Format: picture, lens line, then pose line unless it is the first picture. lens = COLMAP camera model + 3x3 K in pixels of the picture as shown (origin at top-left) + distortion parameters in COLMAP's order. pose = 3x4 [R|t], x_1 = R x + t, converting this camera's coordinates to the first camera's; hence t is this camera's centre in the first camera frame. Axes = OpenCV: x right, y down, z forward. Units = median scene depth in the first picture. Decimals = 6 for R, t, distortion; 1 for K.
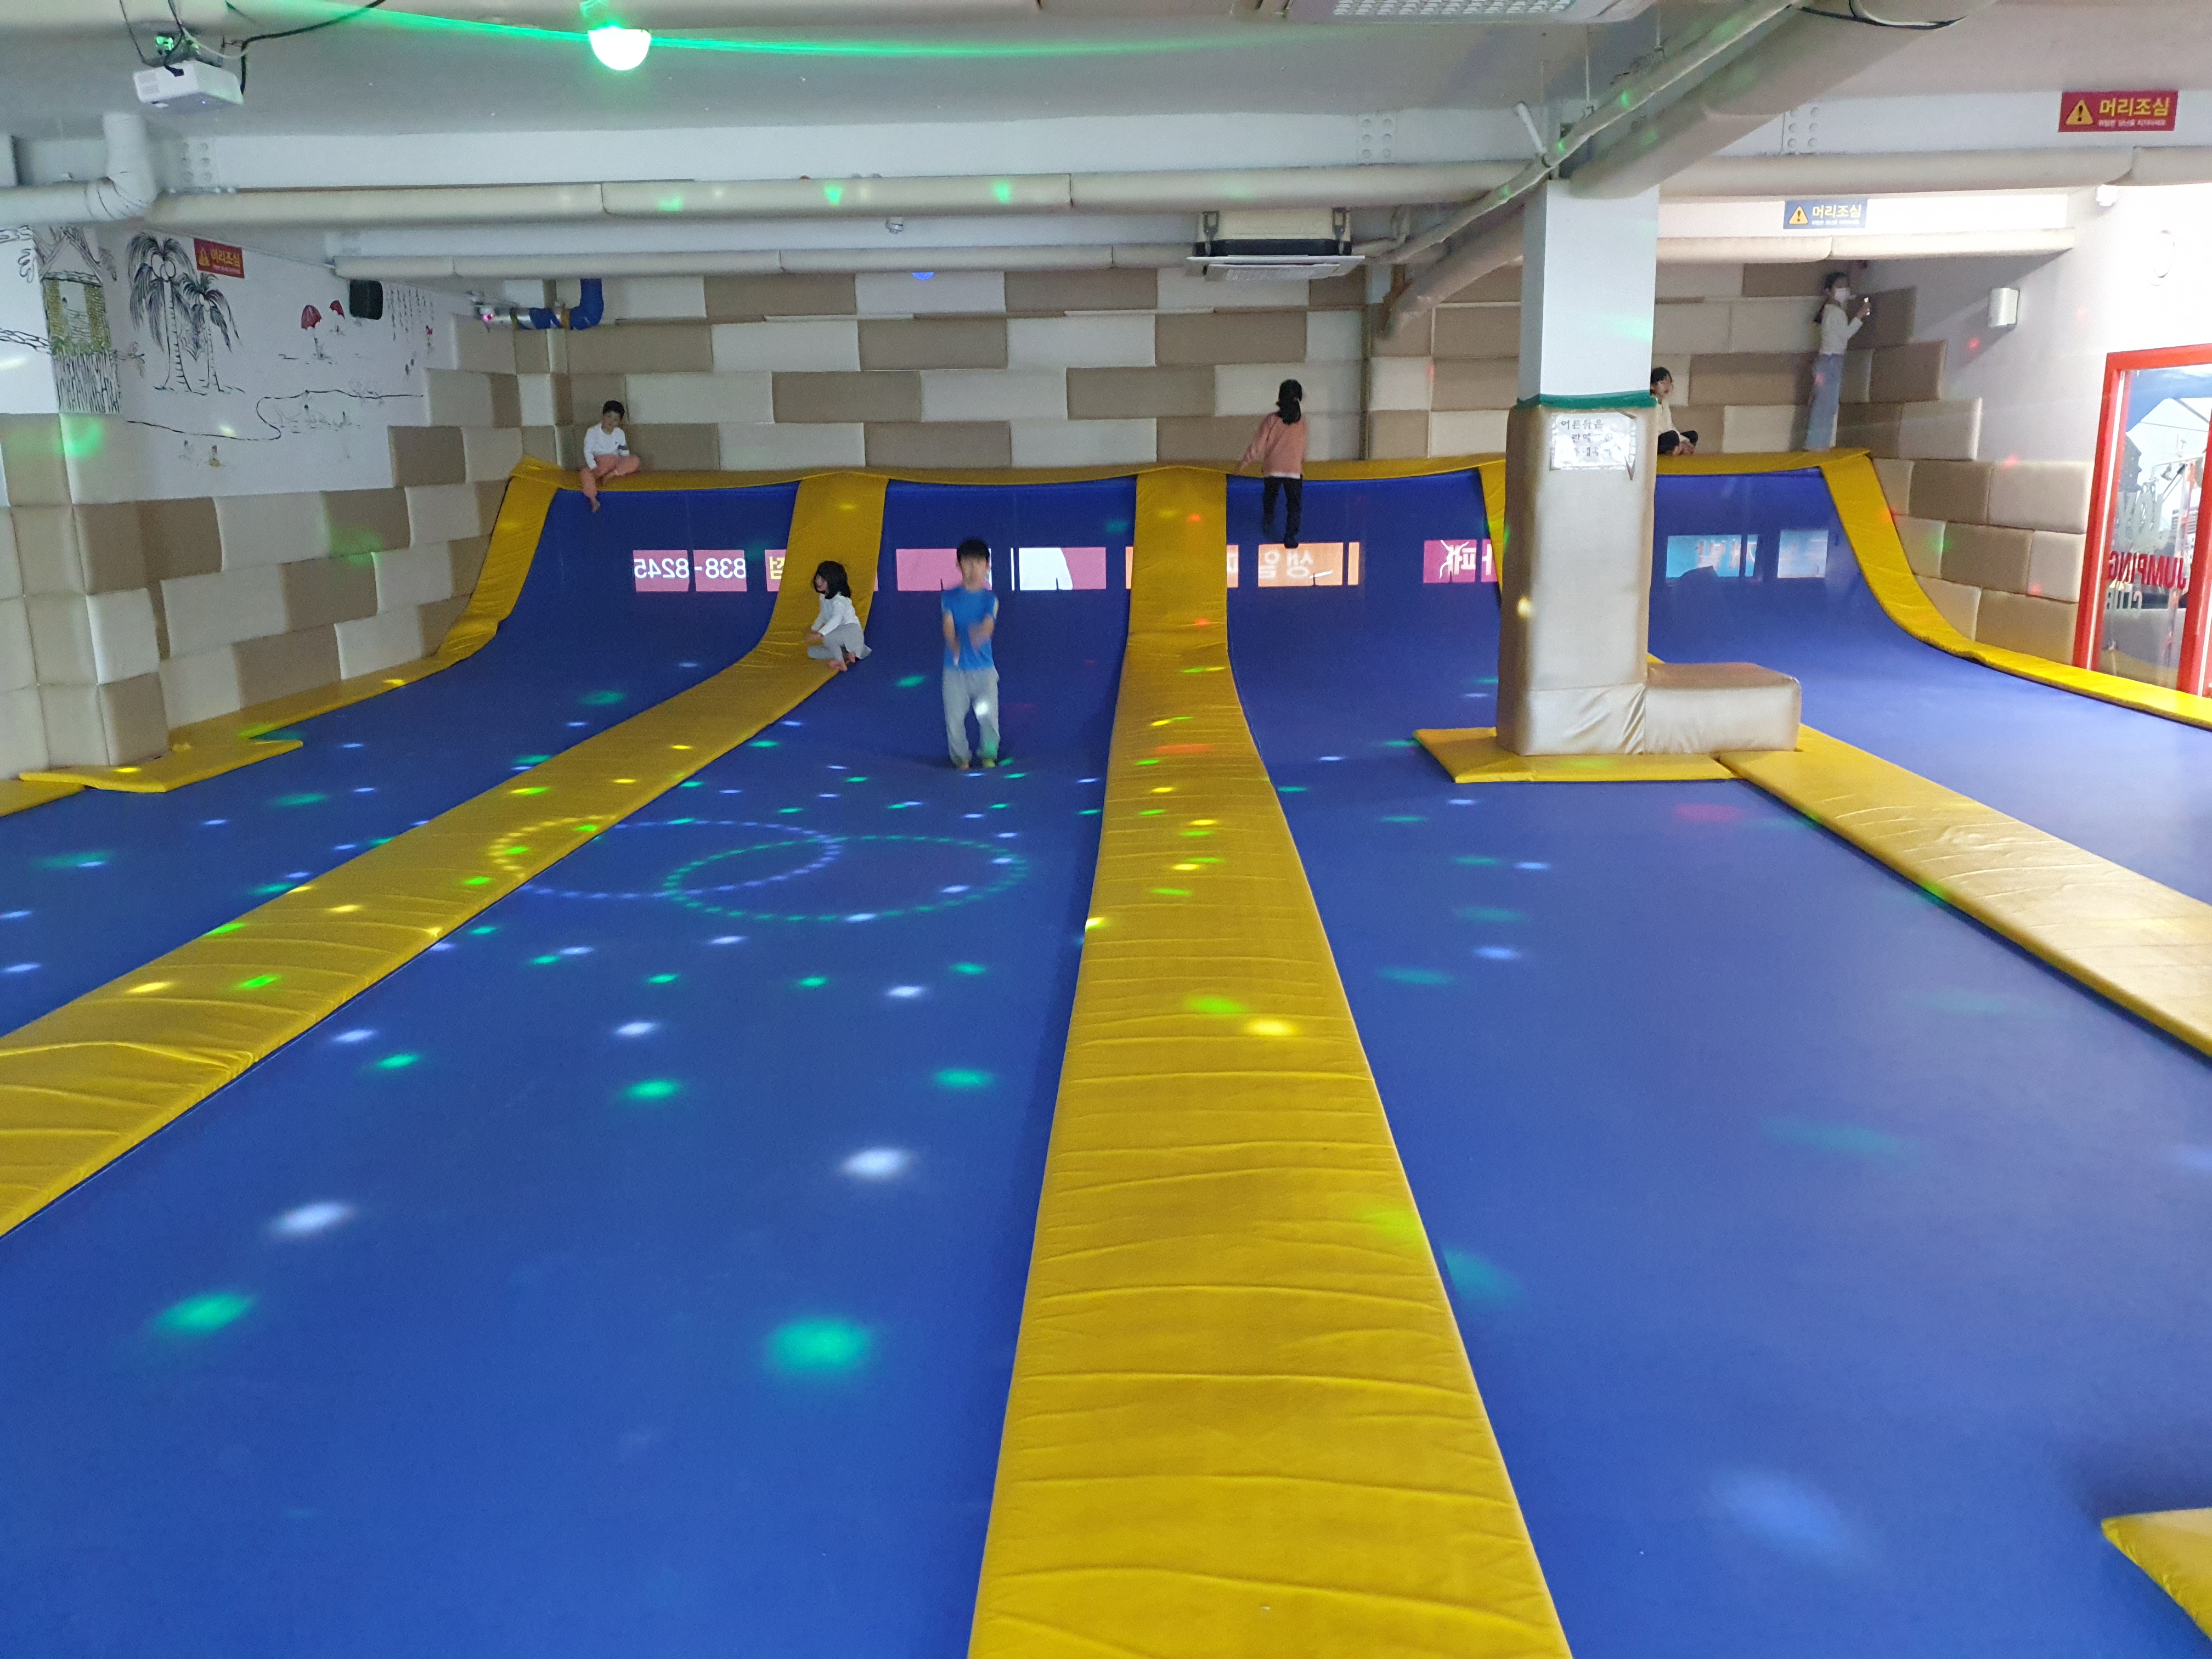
lens RADIAL K [[1746.8, 0, 1106.0], [0, 1746.8, 829.5], [0, 0, 1]] dist [-0.063453, 0.121798]
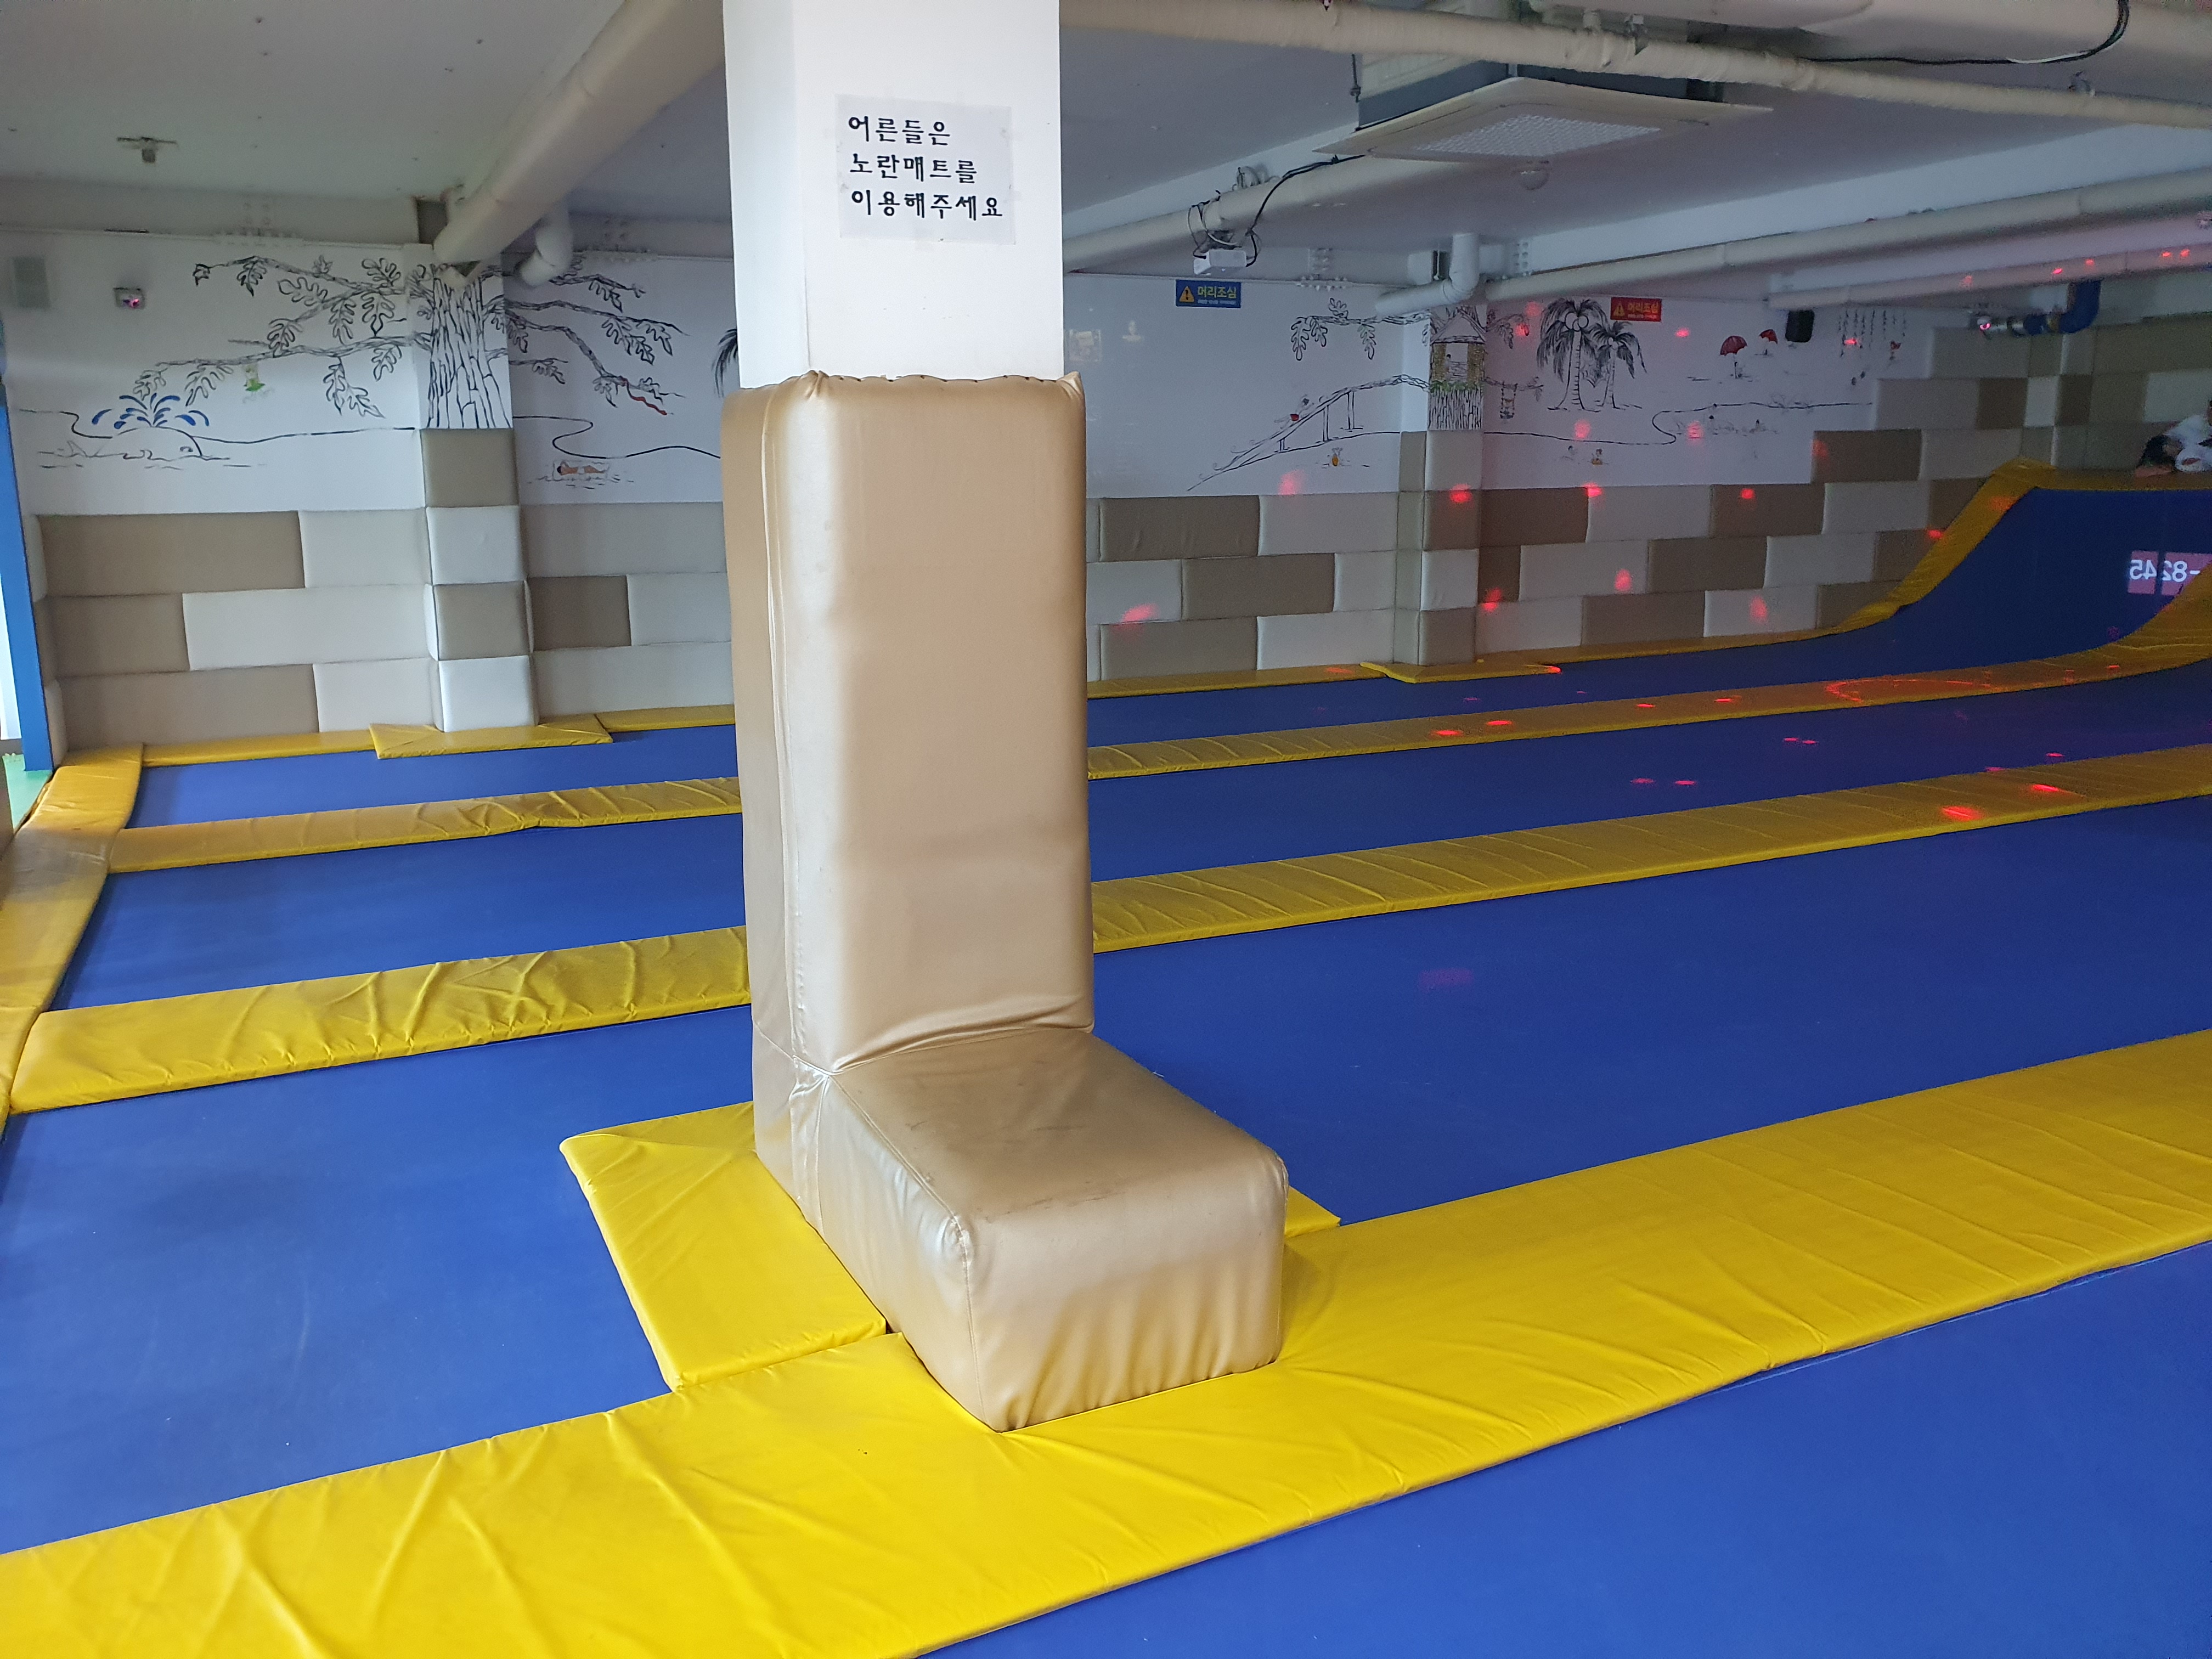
lens RADIAL K [[1746.8, 0, 1106.0], [0, 1746.8, 829.5], [0, 0, 1]] dist [-0.063453, 0.121798]
pose [[0.507058, 0.181791, -0.842522, 0.475482], [-0.178567, 0.978453, 0.103653, -0.004847], [0.843212, 0.097889, 0.528594, -0.003004]]
